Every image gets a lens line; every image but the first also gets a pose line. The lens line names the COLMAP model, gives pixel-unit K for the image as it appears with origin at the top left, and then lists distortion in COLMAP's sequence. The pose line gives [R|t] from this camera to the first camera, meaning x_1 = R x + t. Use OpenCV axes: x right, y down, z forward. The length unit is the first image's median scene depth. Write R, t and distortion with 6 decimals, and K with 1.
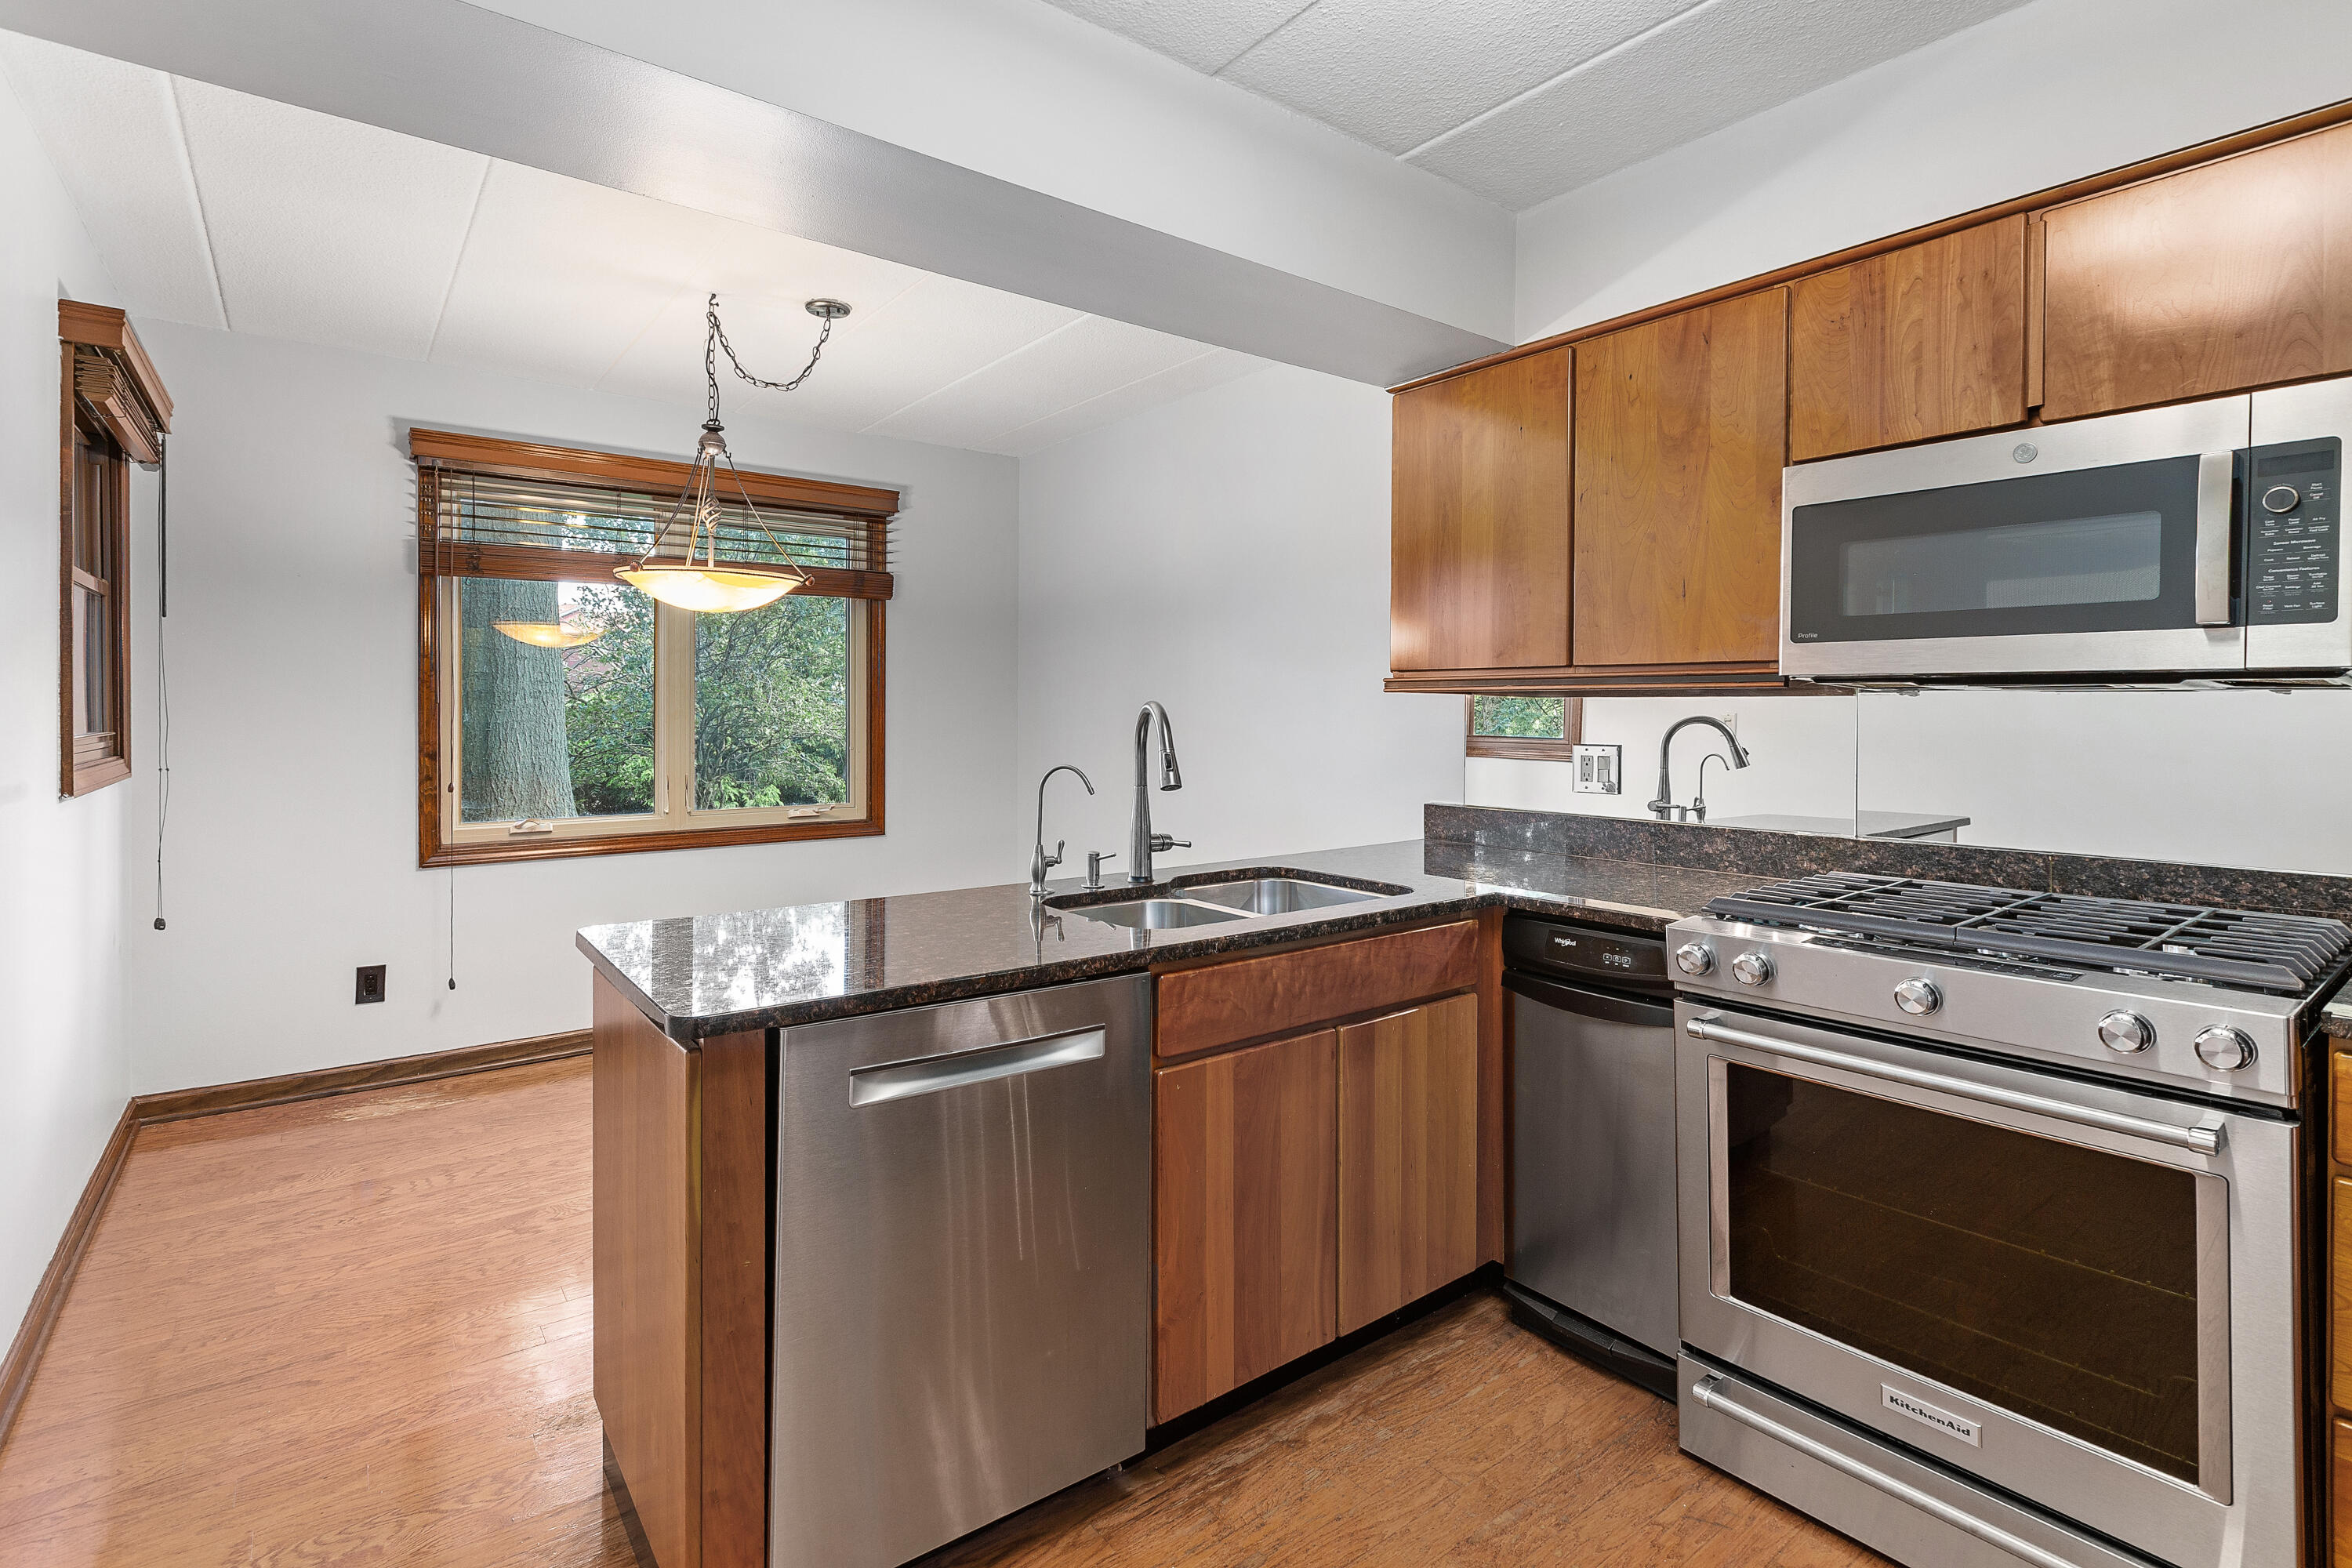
lens RADIAL K [[1070.5, 0, 1106.4], [0, 1070.5, 714.3], [0, 0, 1]] dist [0.004032, -0.001557]
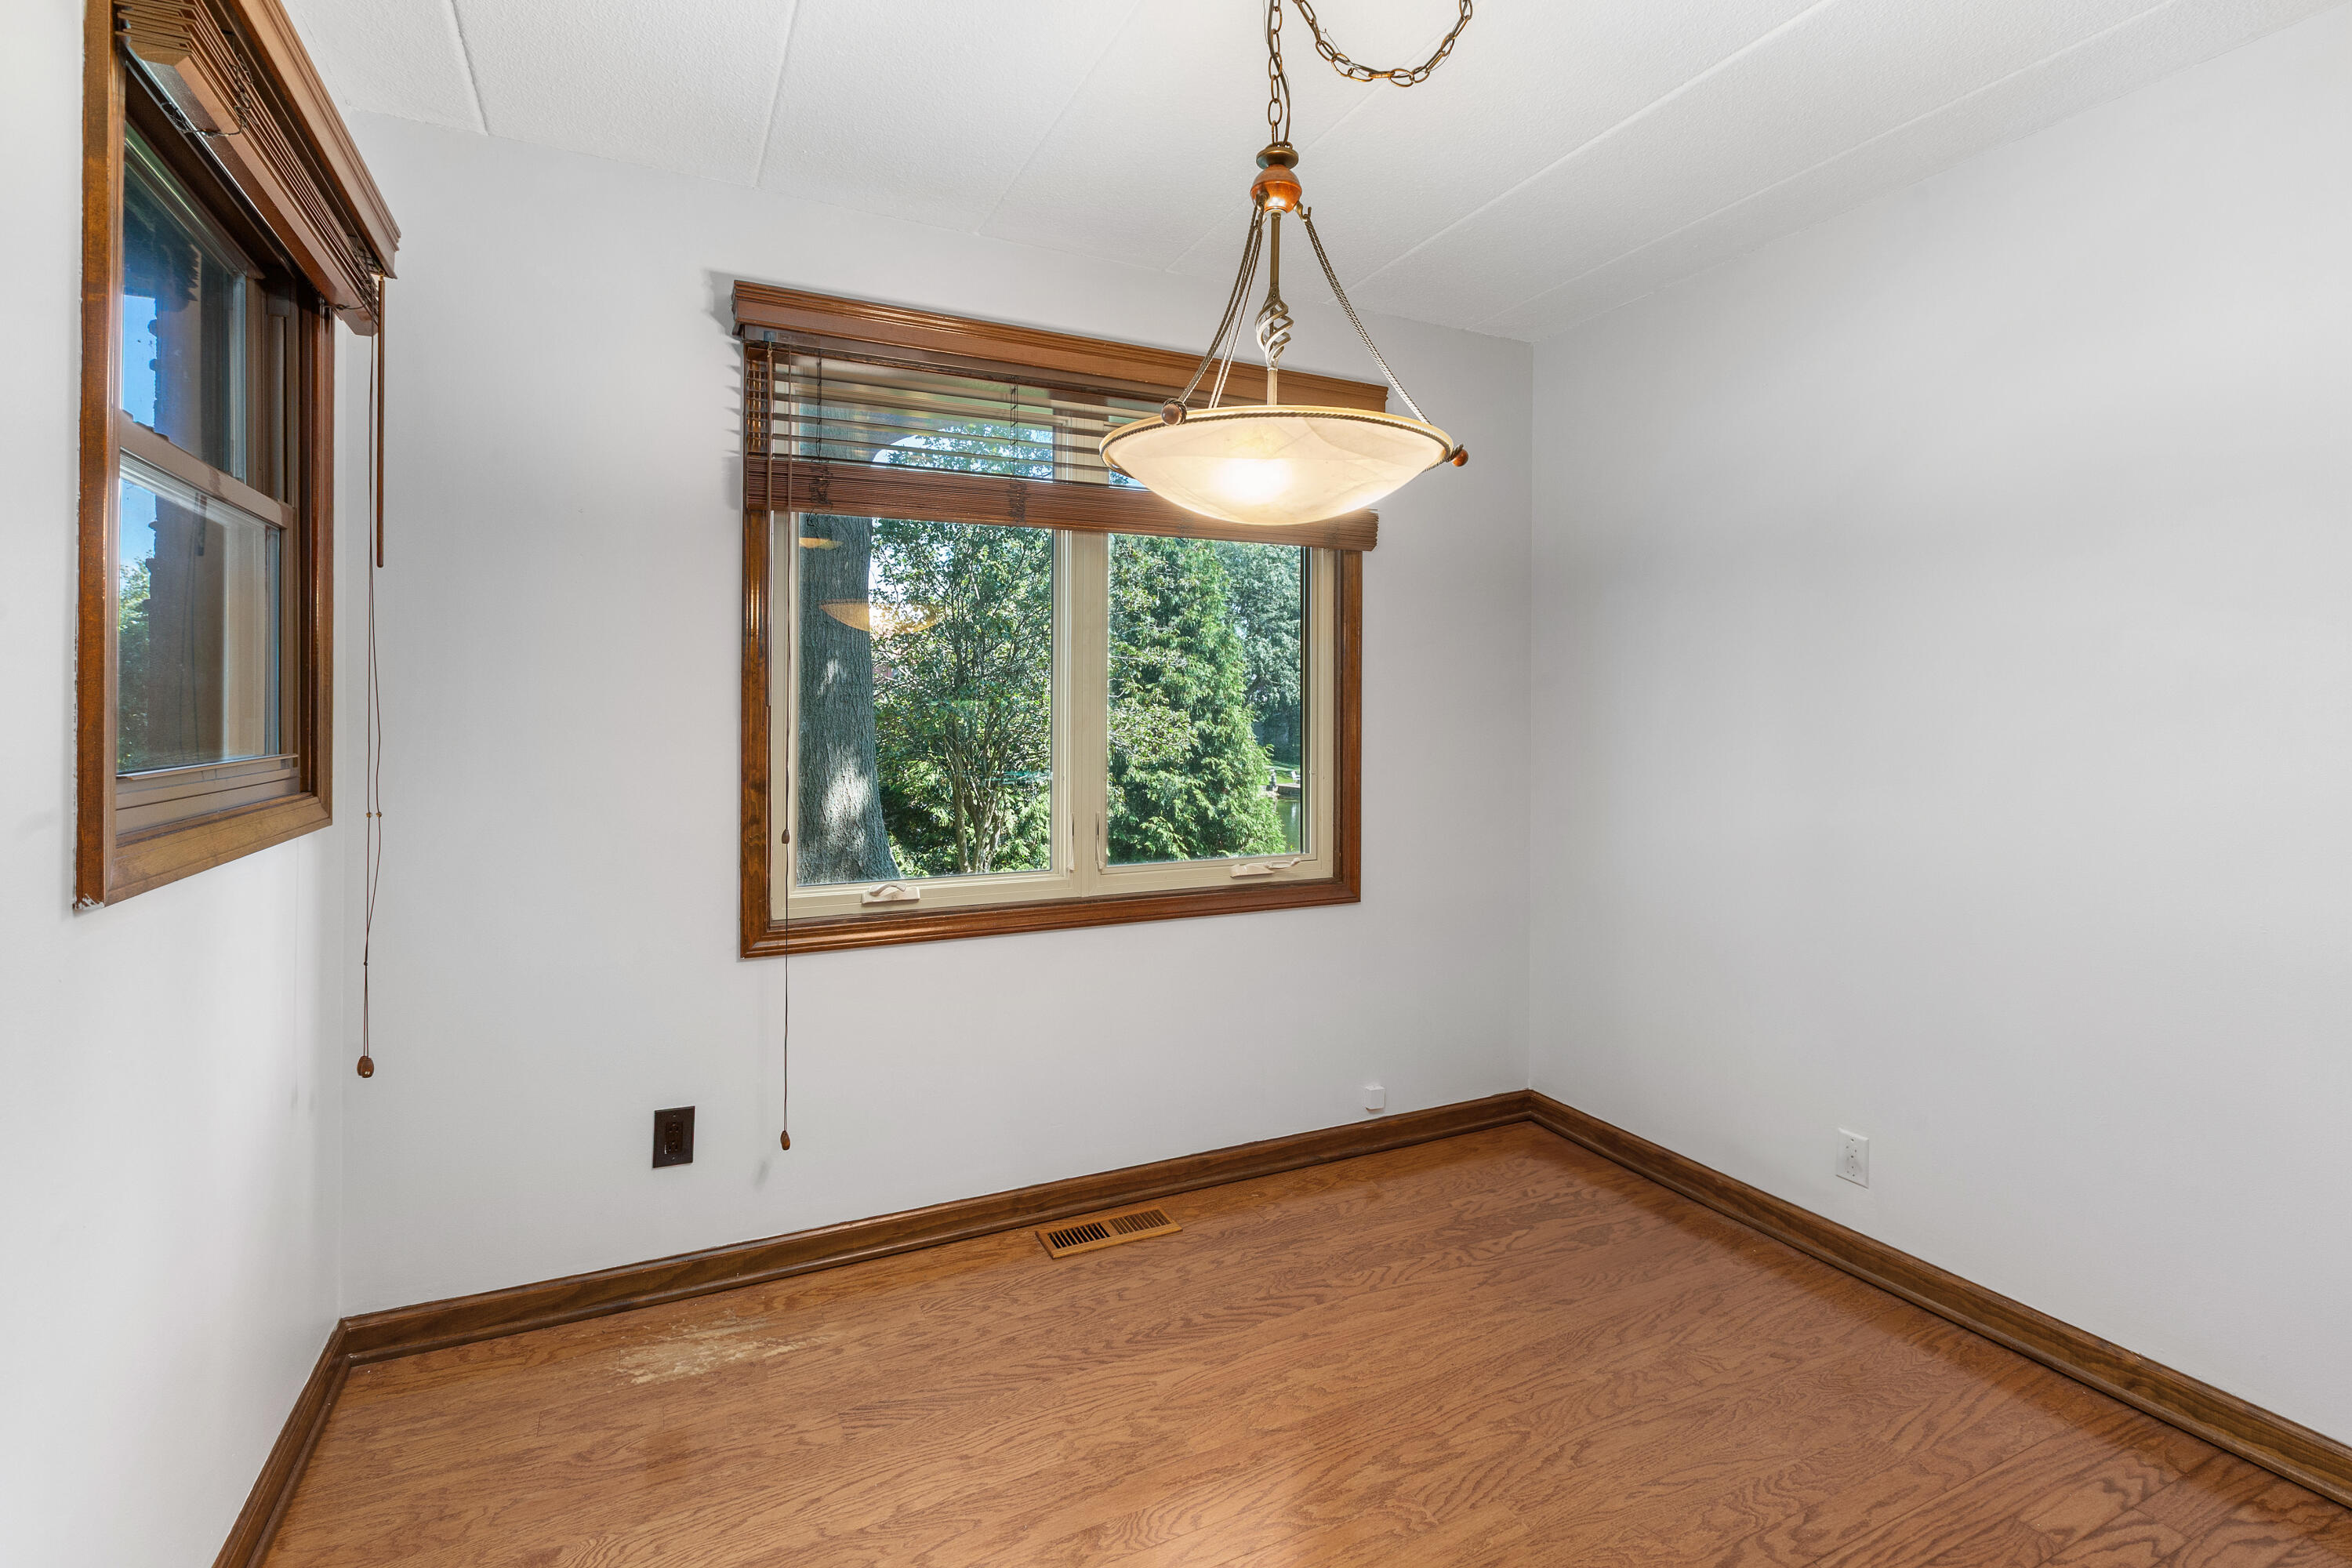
lens RADIAL K [[1070.5, 0, 1126.0], [0, 1070.5, 698.2], [0, 0, 1]] dist [0.004032, -0.001557]
pose [[0.978094, -0.005541, -0.208091, -0.278439], [0.001320, 0.999791, -0.020419, -0.001642], [0.208161, 0.019697, 0.977896, 0.412302]]
